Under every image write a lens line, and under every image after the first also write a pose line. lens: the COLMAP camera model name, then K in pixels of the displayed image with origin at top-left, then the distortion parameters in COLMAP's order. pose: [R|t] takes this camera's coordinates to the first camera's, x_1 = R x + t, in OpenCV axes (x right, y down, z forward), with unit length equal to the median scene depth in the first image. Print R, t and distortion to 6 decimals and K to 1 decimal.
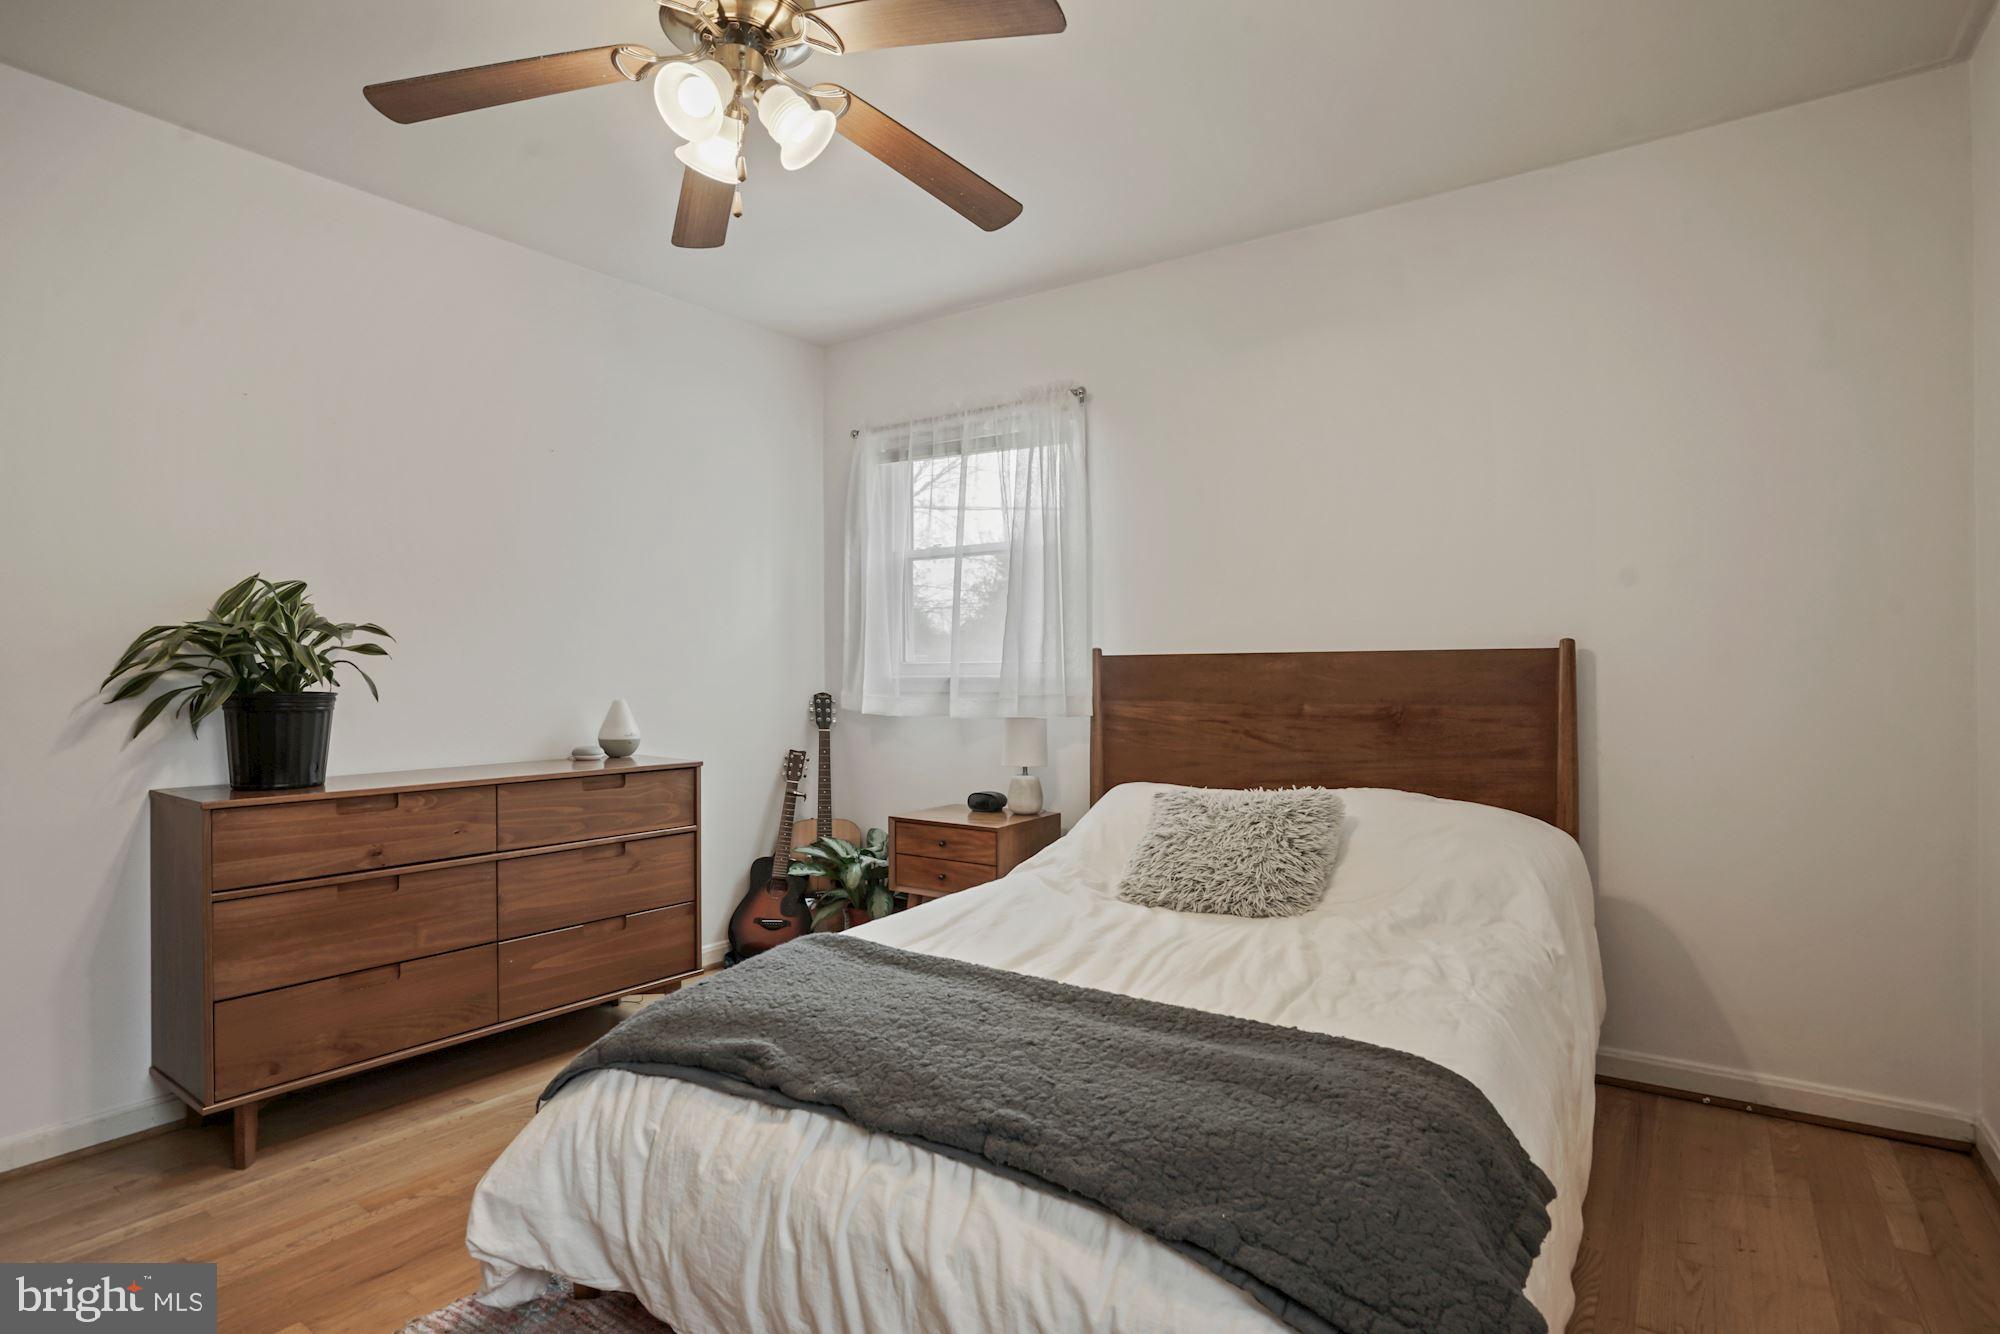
lens RADIAL K [[1006.3, 0, 1011.3], [0, 1006.3, 660.0], [0, 0, 1]] dist [-0.031654, 0.000044]
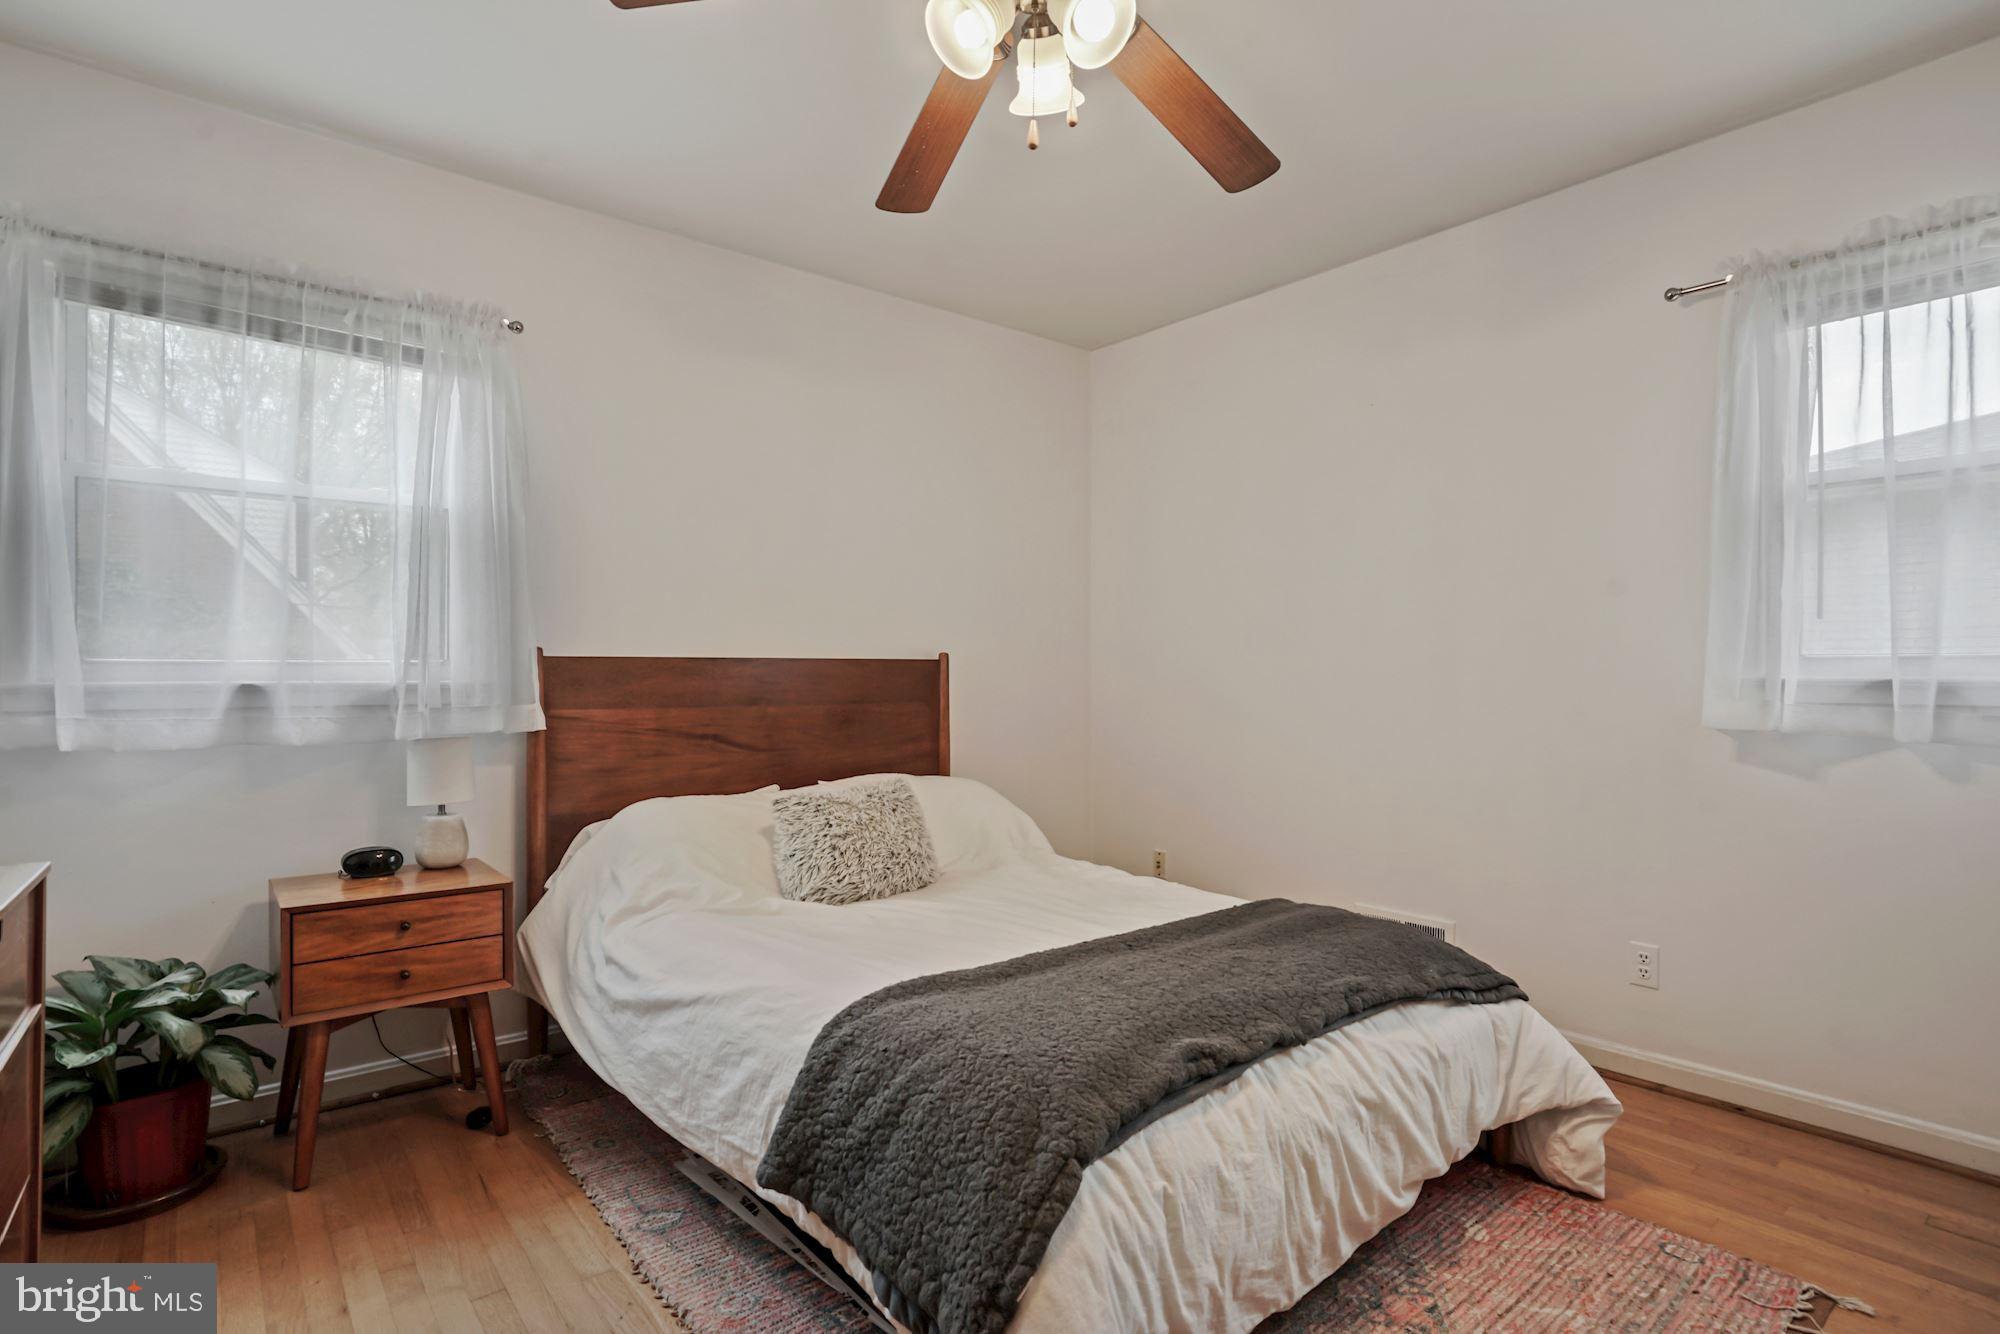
lens RADIAL K [[988.2, 0, 999.6], [0, 988.2, 667.9], [0, 0, 1]] dist [-0.029487, 0.000271]
pose [[0.277986, 0.012179, 0.960508, -0.777975], [-0.013292, 0.999873, -0.008831, 0.010082], [-0.960493, -0.010312, 0.278113, 0.560380]]
